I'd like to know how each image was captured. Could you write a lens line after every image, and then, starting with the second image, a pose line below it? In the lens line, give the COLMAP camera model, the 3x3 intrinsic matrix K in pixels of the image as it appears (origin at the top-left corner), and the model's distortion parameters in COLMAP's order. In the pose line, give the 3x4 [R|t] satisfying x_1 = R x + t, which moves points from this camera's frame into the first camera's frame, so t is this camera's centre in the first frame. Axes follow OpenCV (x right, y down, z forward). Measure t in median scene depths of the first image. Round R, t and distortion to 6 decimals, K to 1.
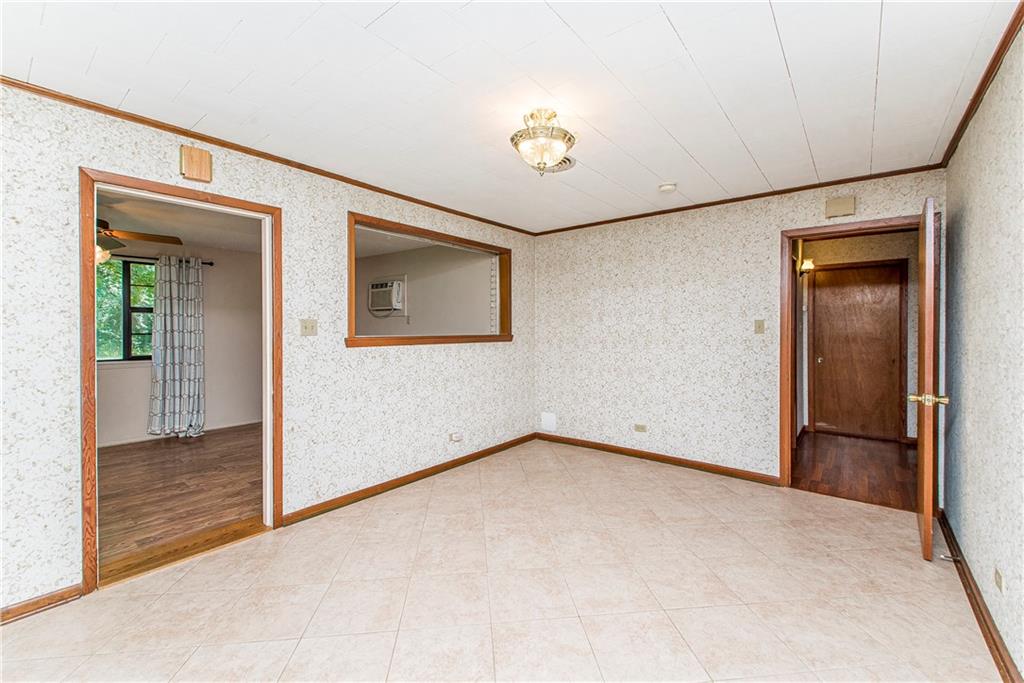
lens RADIAL K [[435.3, 0, 509.8], [0, 435.3, 333.4], [0, 0, 1]] dist [0.014743, -0.004300]
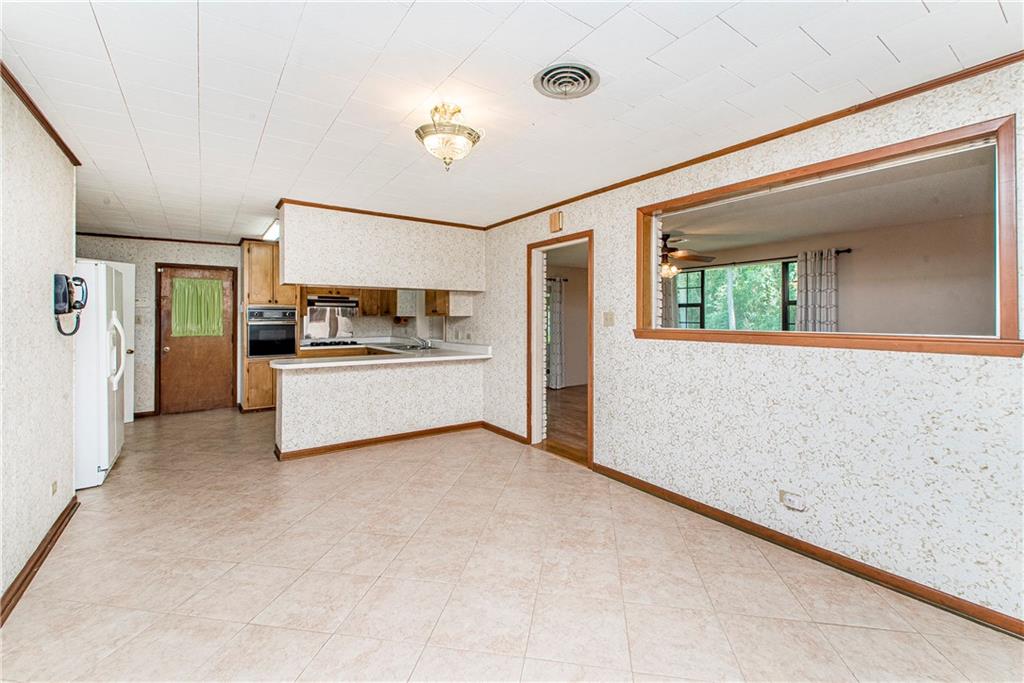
lens RADIAL K [[435.3, 0, 530.5], [0, 435.3, 319.7], [0, 0, 1]] dist [0.014743, -0.004300]
pose [[-0.256014, 0.005224, -0.966659, 0.610106], [-0.011190, 0.999902, 0.008367, -0.016040], [0.966608, 0.012959, -0.255930, 0.879710]]
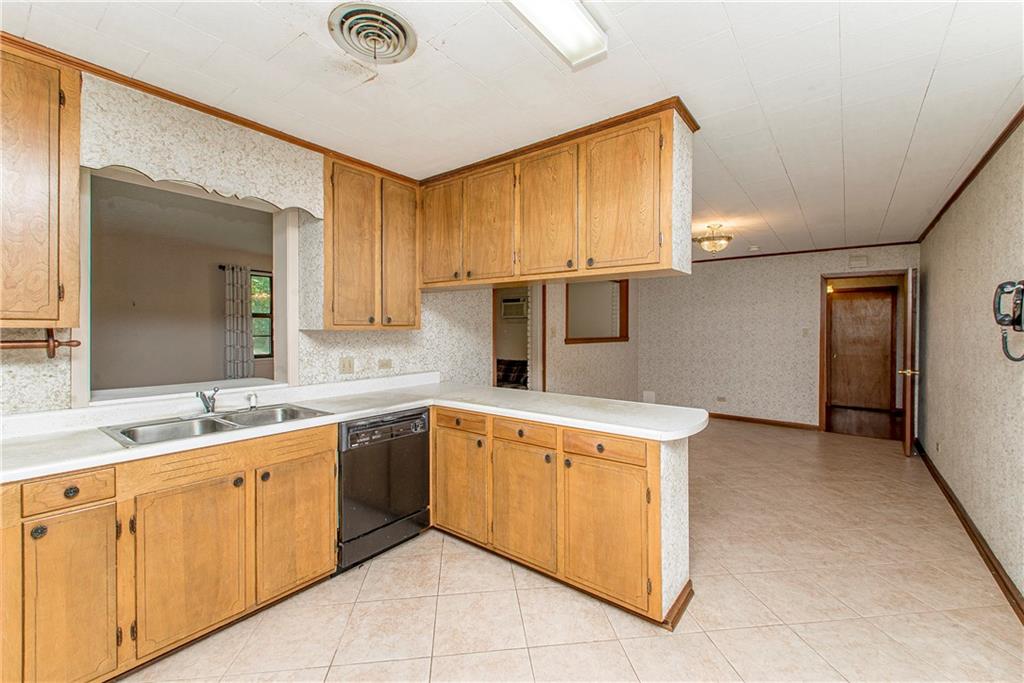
lens RADIAL K [[435.3, 0, 507.8], [0, 435.3, 336.4], [0, 0, 1]] dist [0.014743, -0.004300]
pose [[0.999890, 0.003659, 0.014361, -0.531655], [-0.003699, 0.999989, 0.002738, -0.001737], [-0.014351, -0.002791, 0.999893, -0.574829]]
